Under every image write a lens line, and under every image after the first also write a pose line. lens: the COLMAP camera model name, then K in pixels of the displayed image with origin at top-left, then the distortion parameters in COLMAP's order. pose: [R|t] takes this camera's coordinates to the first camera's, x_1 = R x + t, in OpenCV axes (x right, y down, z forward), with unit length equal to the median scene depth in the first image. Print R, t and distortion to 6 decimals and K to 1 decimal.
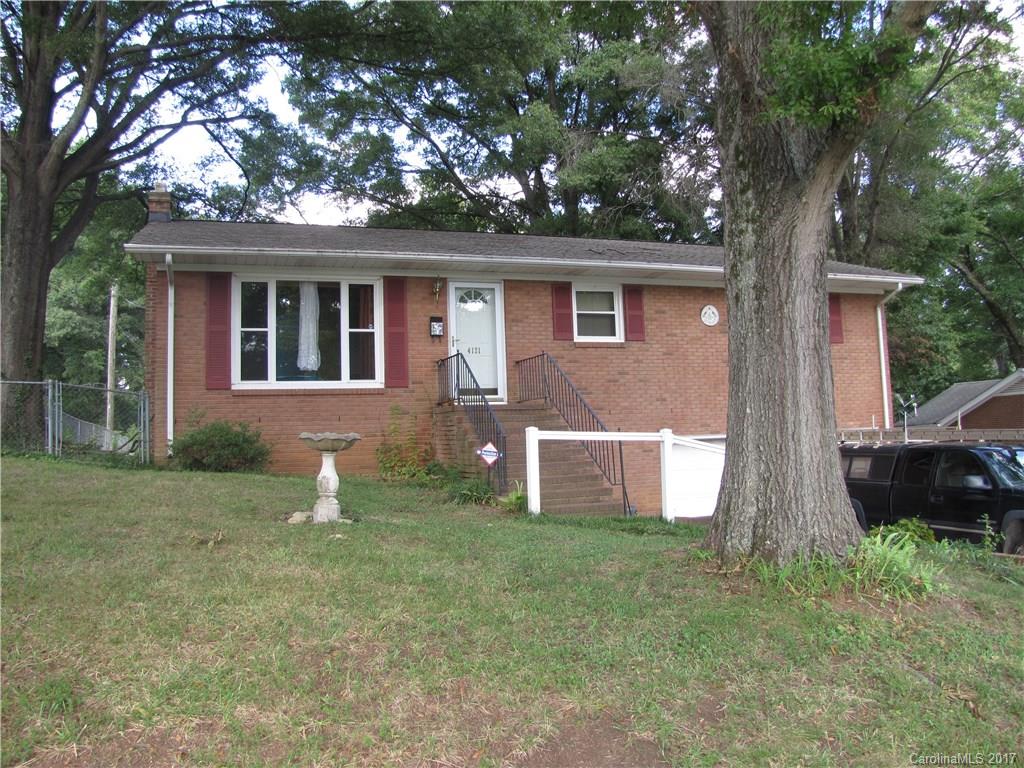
lens RADIAL K [[882.3, 0, 512.0], [0, 882.3, 384.0], [0, 0, 1]] dist [-0.163573, 0.002786]
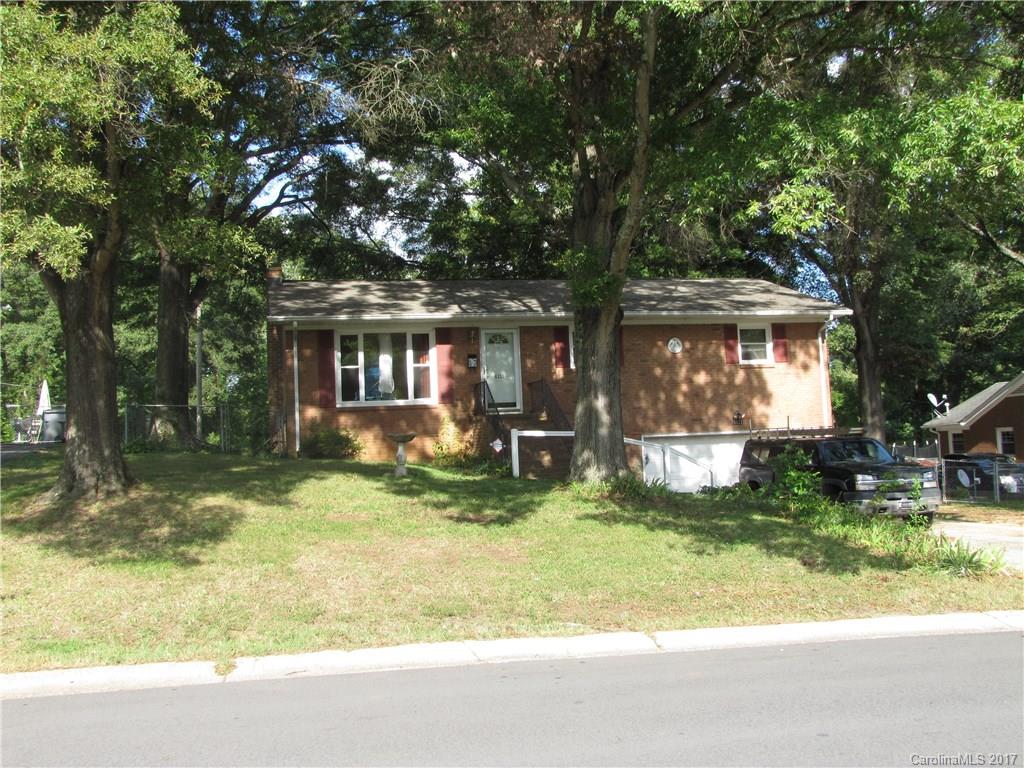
lens RADIAL K [[1042.8, 0, 512.0], [0, 1042.8, 384.0], [0, 0, 1]] dist [-0.124060, 0.002565]
pose [[0.995066, -0.017042, -0.097741, 0.146120], [0.017352, 0.999847, 0.002320, -0.030063], [0.097687, -0.004004, 0.995209, -0.705545]]
